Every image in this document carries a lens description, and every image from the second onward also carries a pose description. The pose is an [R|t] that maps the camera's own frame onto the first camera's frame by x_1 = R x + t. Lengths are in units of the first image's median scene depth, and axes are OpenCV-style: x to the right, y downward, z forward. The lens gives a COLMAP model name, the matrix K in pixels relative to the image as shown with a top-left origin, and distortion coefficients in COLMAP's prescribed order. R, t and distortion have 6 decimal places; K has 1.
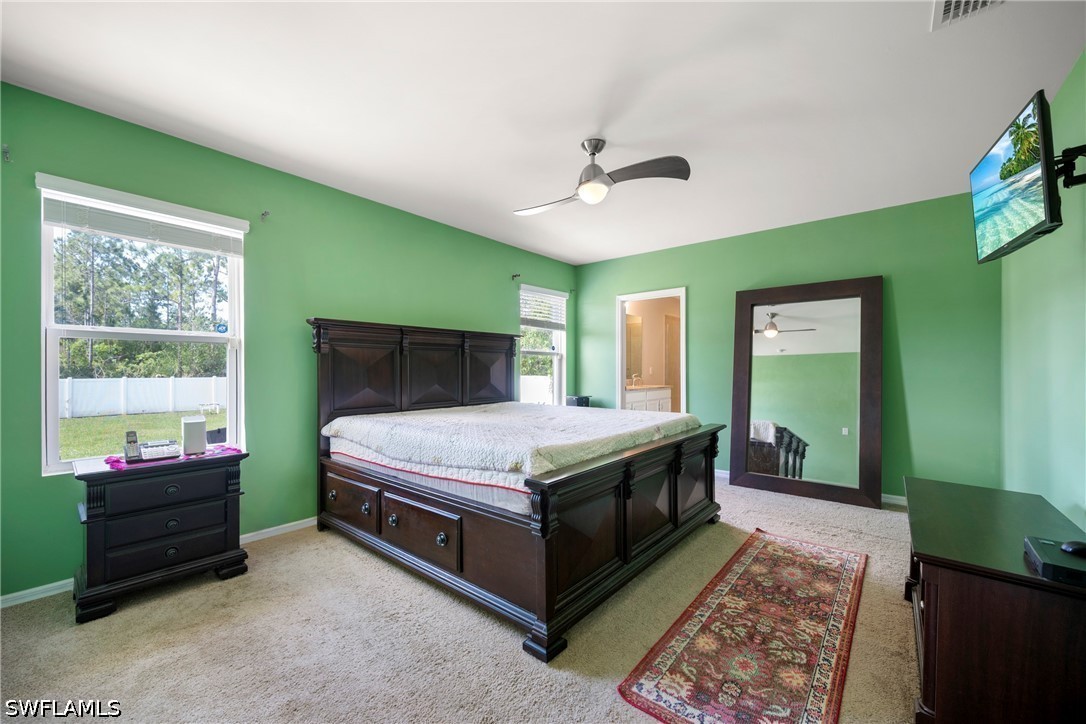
lens RADIAL K [[442.3, 0, 541.4], [0, 442.3, 364.3], [0, 0, 1]] dist [-0.000433, -0.000035]
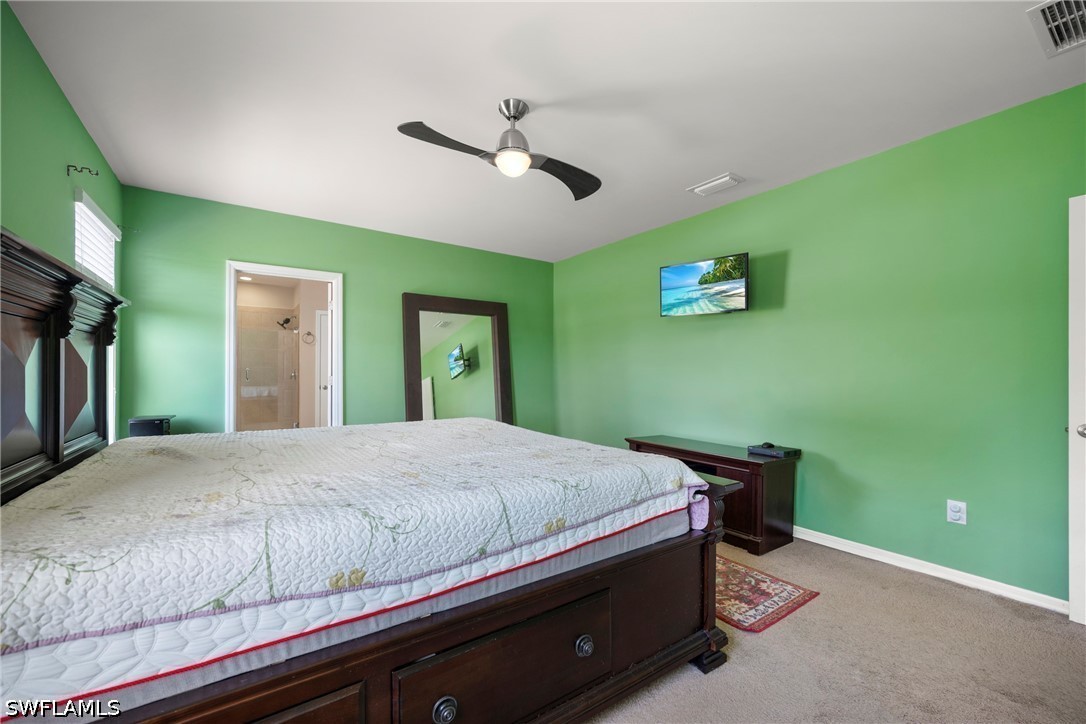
lens RADIAL K [[439.1, 0, 543.3], [0, 439.1, 369.7], [0, 0, 1]] dist [0.000697, 0.000072]
pose [[0.252529, 0.007985, 0.967556, -0.779452], [-0.014405, 0.999886, -0.004492, 0.011596], [-0.967482, -0.012803, 0.252615, 0.839704]]
